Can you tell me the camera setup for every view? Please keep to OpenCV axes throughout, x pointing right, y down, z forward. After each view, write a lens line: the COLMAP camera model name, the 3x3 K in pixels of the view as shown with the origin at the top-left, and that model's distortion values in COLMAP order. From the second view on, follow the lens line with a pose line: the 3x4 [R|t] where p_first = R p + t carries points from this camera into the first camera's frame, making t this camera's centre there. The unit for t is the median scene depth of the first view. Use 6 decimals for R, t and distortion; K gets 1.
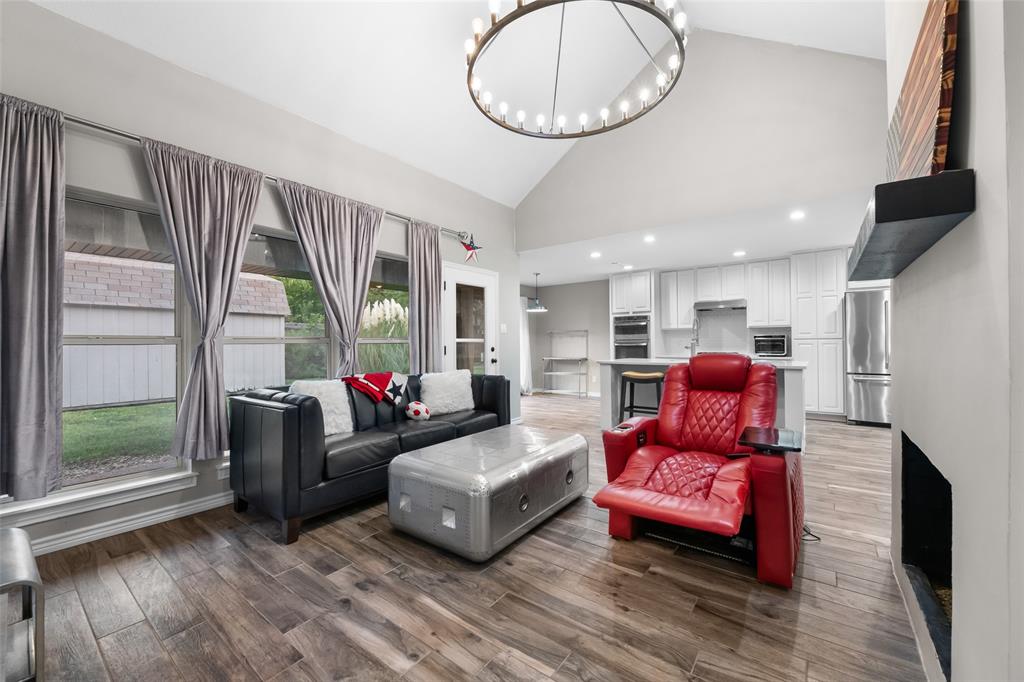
lens RADIAL K [[406.5, 0, 511.0], [0, 406.5, 342.0], [0, 0, 1]] dist [0.006566, -0.006166]
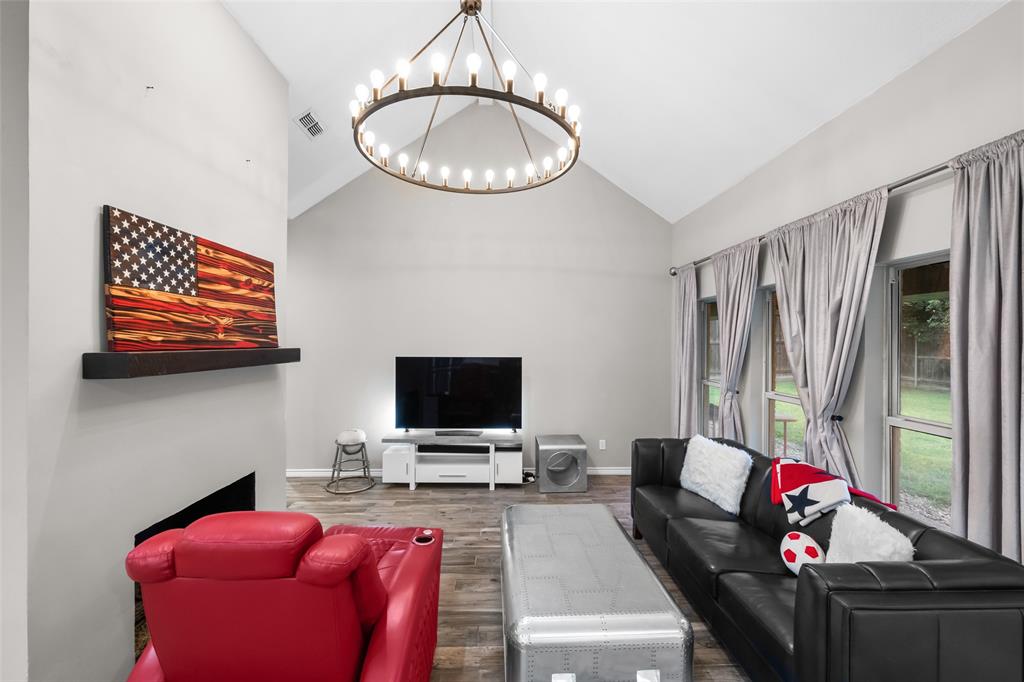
lens RADIAL K [[406.5, 0, 511.0], [0, 406.5, 342.0], [0, 0, 1]] dist [0.006566, -0.006166]
pose [[-0.776629, 0.004376, -0.629943, 0.274706], [0.000548, 0.999980, 0.006272, -0.079146], [0.629958, 0.004526, -0.776616, 0.729612]]
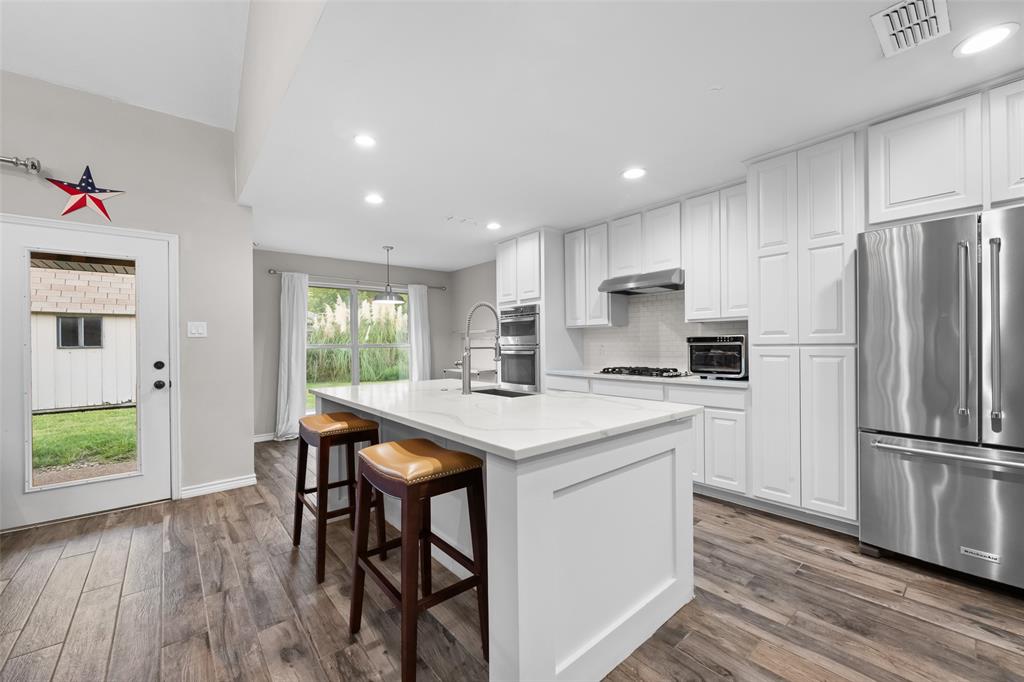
lens RADIAL K [[406.5, 0, 511.0], [0, 406.5, 342.0], [0, 0, 1]] dist [0.006566, -0.006166]
pose [[0.974746, -0.004172, -0.223276, 0.525042], [0.004021, 0.999991, -0.001130, -0.011308], [0.223279, 0.000203, 0.974755, 0.482637]]
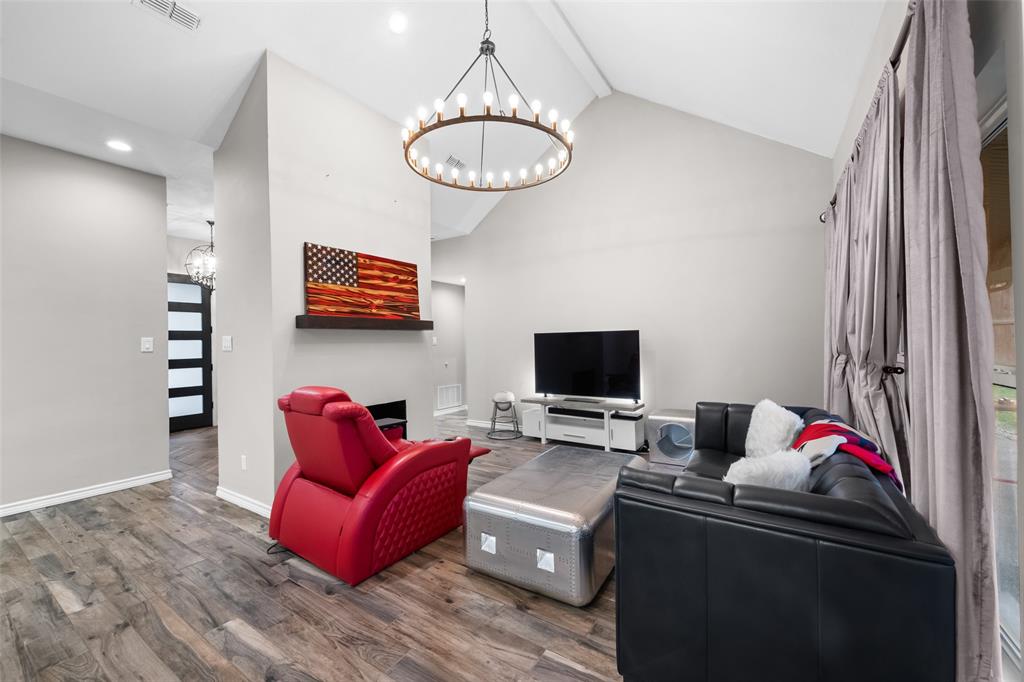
lens RADIAL K [[406.5, 0, 511.0], [0, 406.5, 342.0], [0, 0, 1]] dist [0.006566, -0.006166]
pose [[-0.997016, 0.024338, -0.073257, 0.077672], [0.024288, 0.999704, 0.001580, -0.028797], [0.073274, -0.000204, -0.997312, 0.913880]]
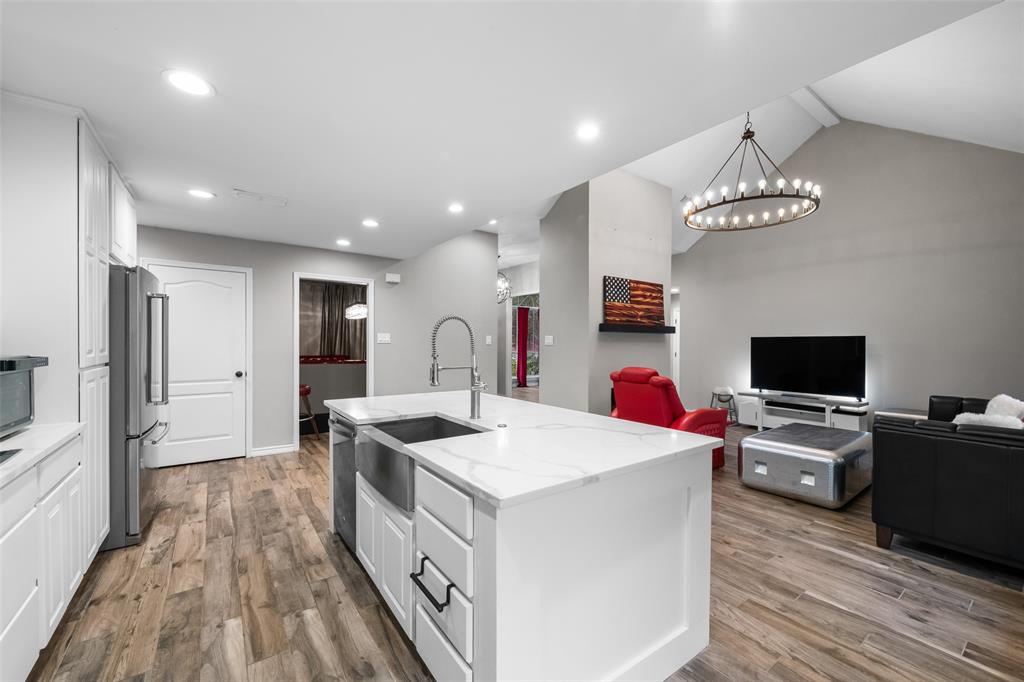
lens RADIAL K [[408.7, 0, 516.4], [0, 408.7, 346.3], [0, 0, 1]] dist [0.010314, -0.006952]
pose [[-0.959074, -0.000402, 0.283156, 0.248484], [0.001124, 0.999986, 0.005227, -0.027218], [-0.283154, 0.005331, -0.959060, 1.218570]]
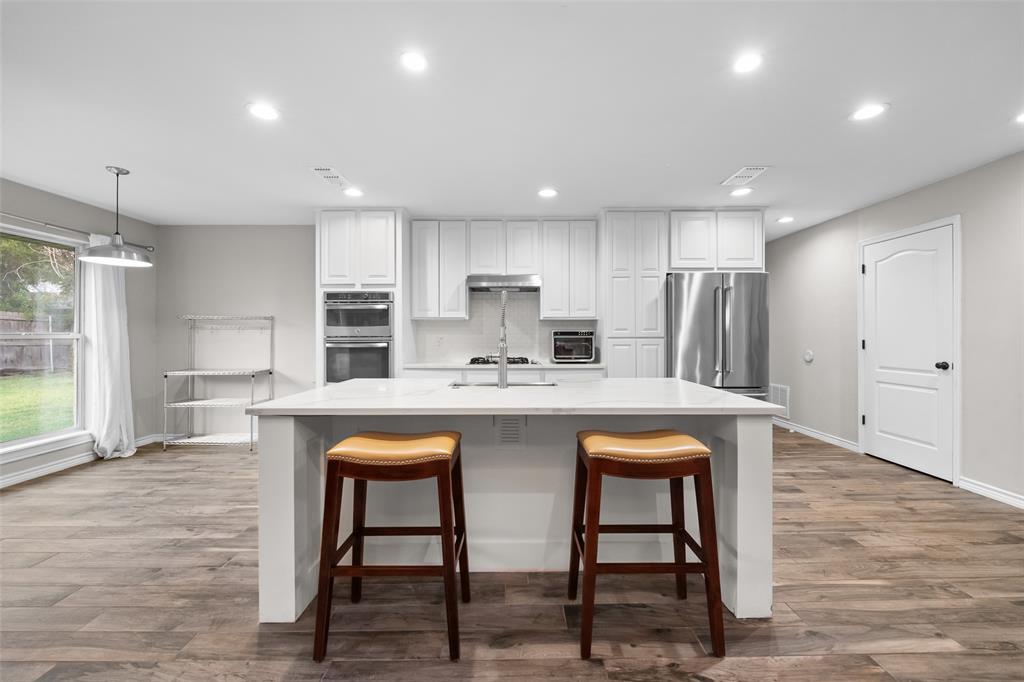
lens RADIAL K [[408.4, 0, 514.7], [0, 408.4, 332.9], [0, 0, 1]] dist [-0.002478, -0.000451]
pose [[0.792106, 0.010693, 0.610289, 0.163888], [-0.006125, 0.999935, -0.009570, -0.007657], [-0.610352, 0.003843, 0.792121, 0.561108]]
